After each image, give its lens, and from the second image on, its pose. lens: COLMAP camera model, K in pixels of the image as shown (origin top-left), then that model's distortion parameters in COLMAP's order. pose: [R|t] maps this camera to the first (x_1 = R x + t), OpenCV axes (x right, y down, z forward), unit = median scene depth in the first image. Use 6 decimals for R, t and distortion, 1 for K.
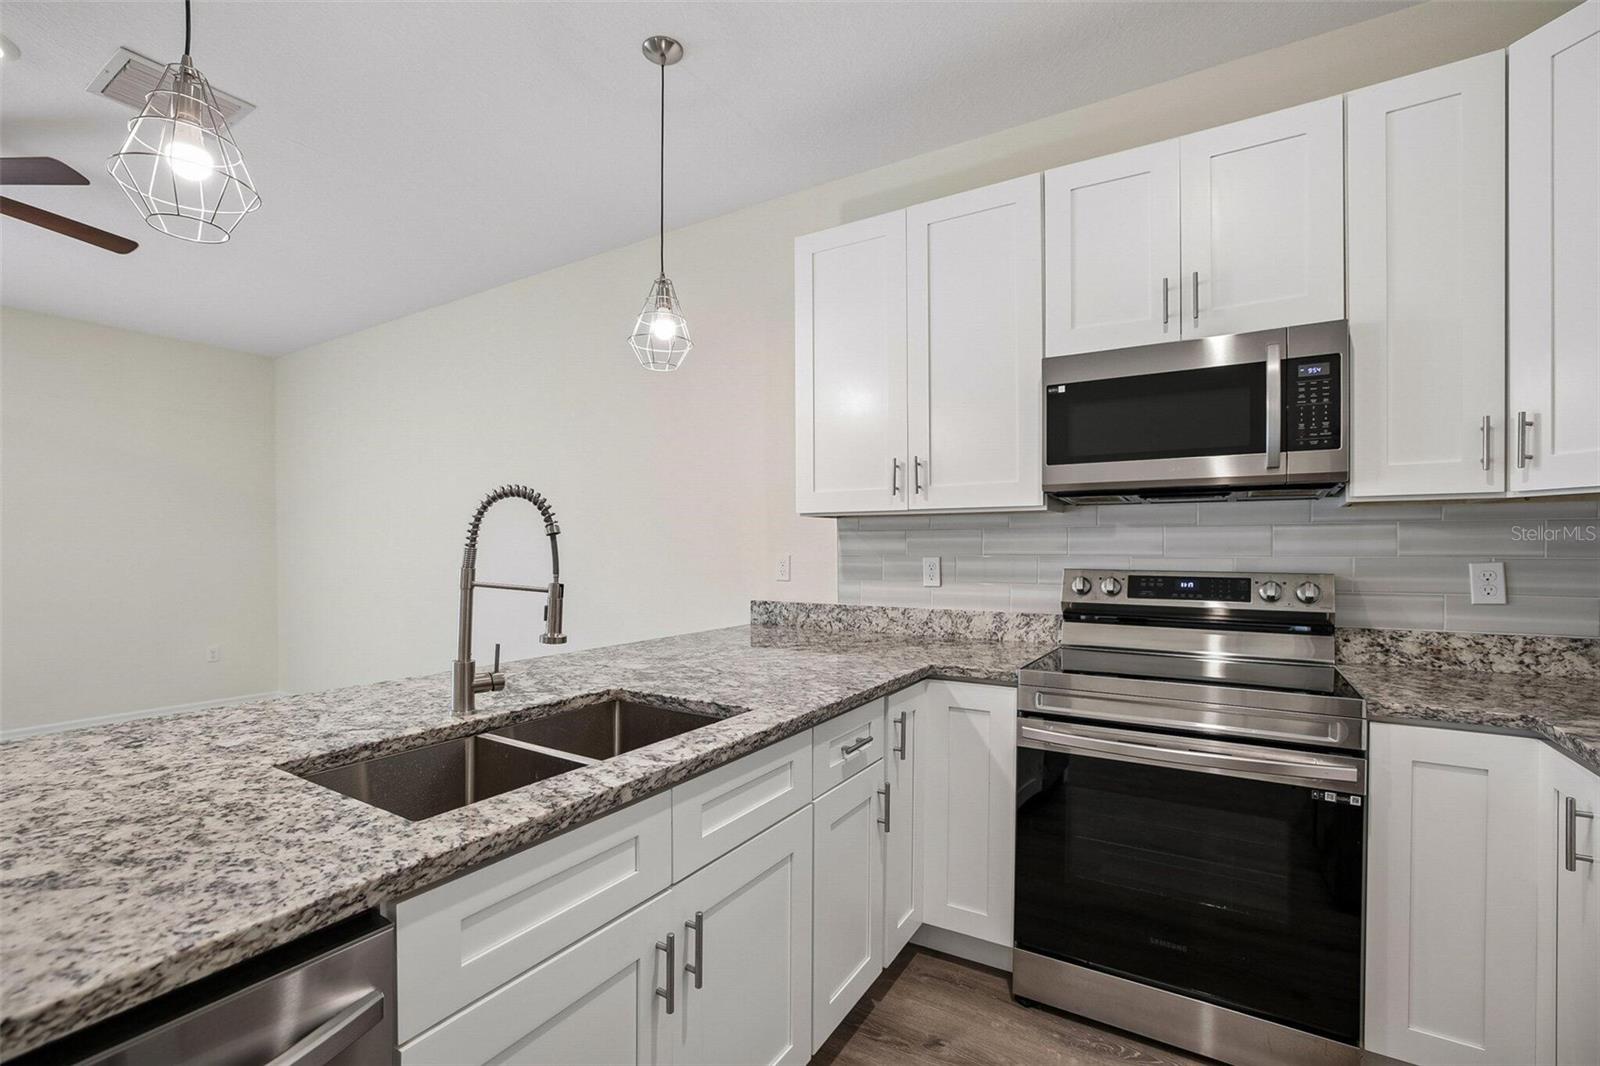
lens RADIAL K [[712.8, 0, 786.8], [0, 712.8, 548.4], [0, 0, 1]] dist [-0.041736, 0.014665]
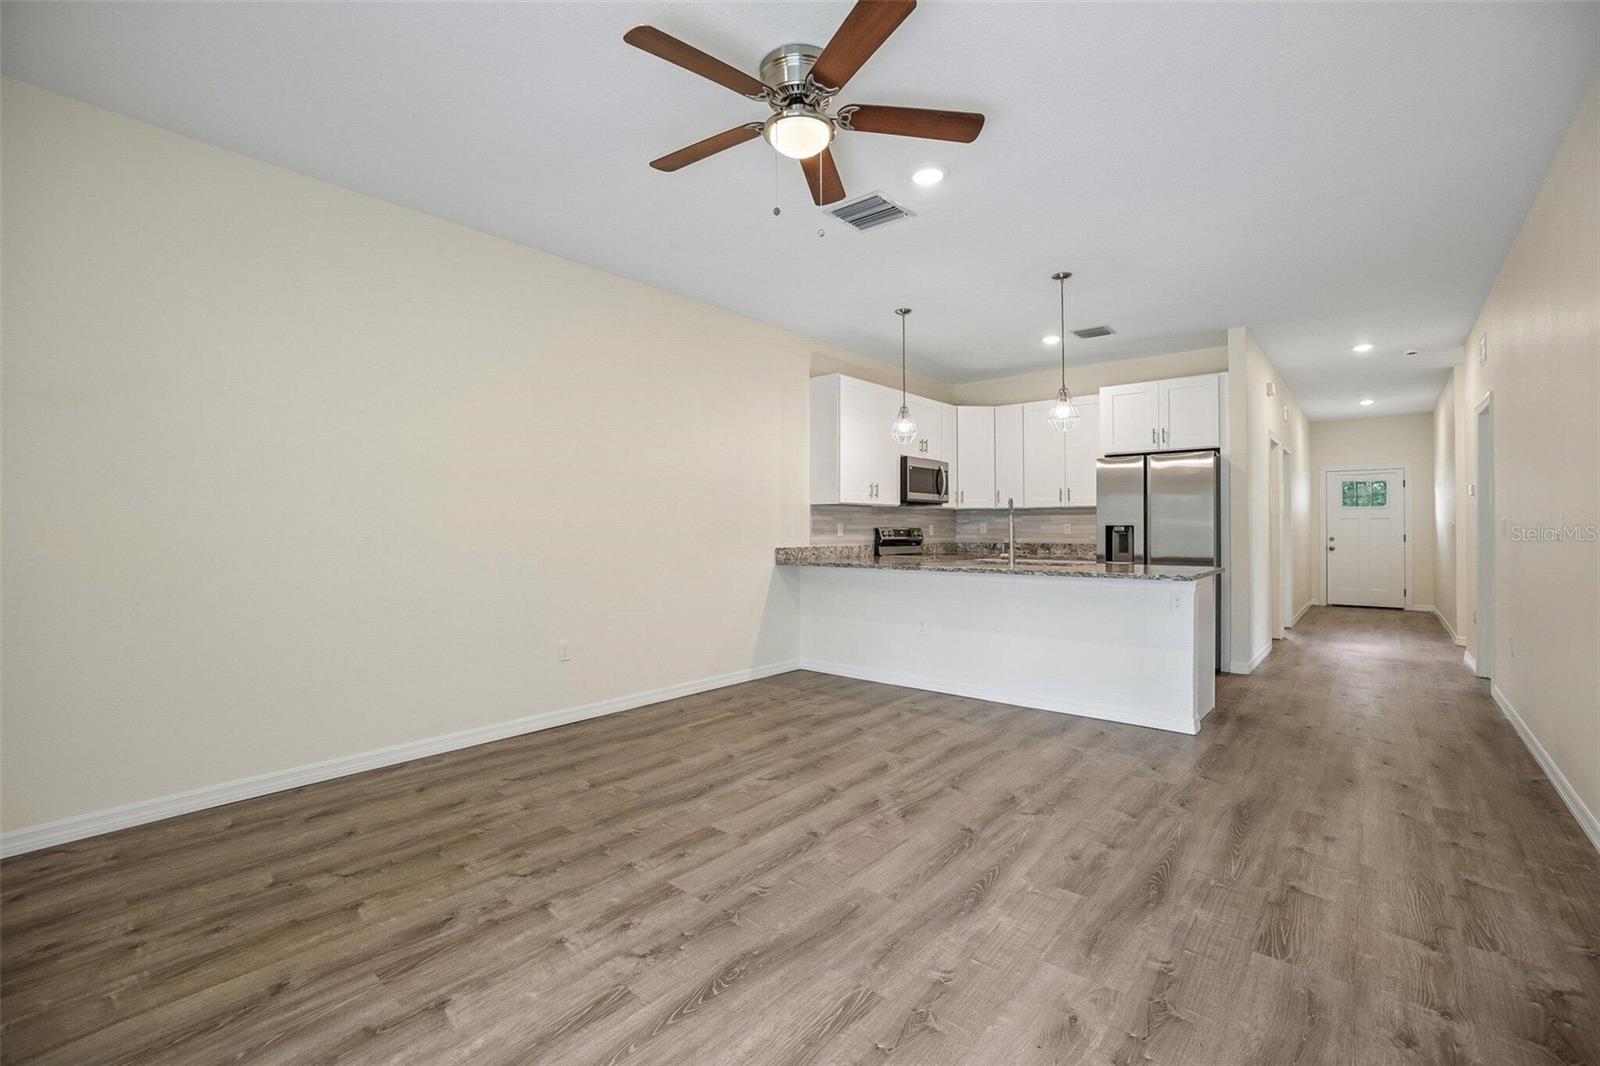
lens RADIAL K [[712.8, 0, 786.3], [0, 712.8, 521.5], [0, 0, 1]] dist [-0.041736, 0.014665]
pose [[0.151129, 0.014868, 0.988402, -2.942363], [0.003638, 0.999872, -0.015596, 0.057561], [-0.988507, 0.005953, 0.151056, 1.146287]]
